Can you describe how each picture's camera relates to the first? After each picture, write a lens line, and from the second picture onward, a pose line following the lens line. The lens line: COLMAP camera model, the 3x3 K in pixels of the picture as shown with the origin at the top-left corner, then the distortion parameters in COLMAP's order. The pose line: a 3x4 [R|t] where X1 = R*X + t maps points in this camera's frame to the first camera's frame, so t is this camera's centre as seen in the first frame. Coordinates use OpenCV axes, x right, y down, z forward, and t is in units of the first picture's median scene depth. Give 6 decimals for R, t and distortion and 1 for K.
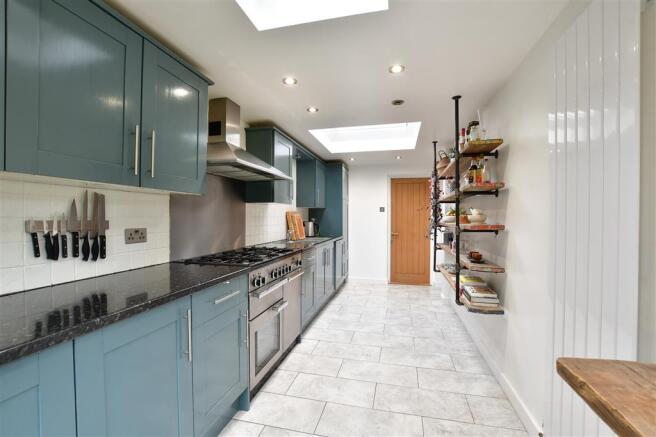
lens RADIAL K [[290.3, 0, 328.0], [0, 290.3, 214.7], [0, 0, 1]] dist [-0.036287, 0.004826]
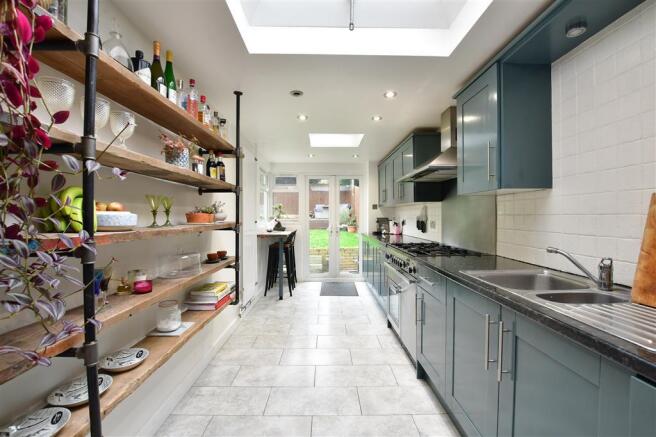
lens RADIAL K [[290.3, 0, 327.3], [0, 290.3, 219.9], [0, 0, 1]] dist [-0.036287, 0.004826]
pose [[-0.969416, 0.001077, -0.245420, 0.366593], [-0.002088, 0.999918, 0.012635, 0.010475], [0.245413, 0.012761, -0.969335, 1.883534]]
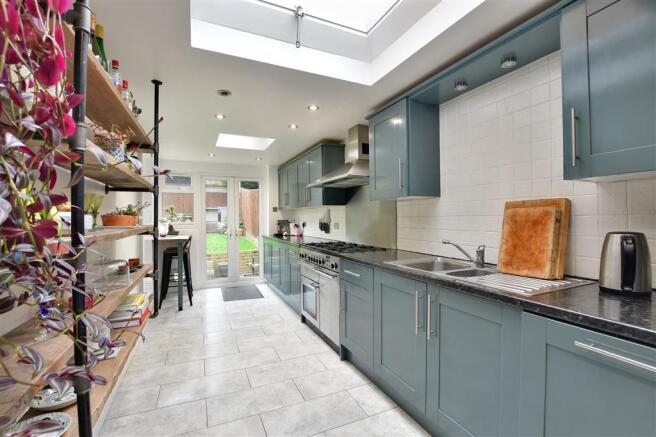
lens RADIAL K [[289.8, 0, 328.3], [0, 289.8, 220.2], [0, 0, 1]] dist [-0.031536, 0.000661]
pose [[-0.787142, 0.004507, -0.616755, 0.532971], [0.002250, 0.999988, 0.004435, 0.012947], [0.616768, 0.002104, -0.787143, 1.868621]]
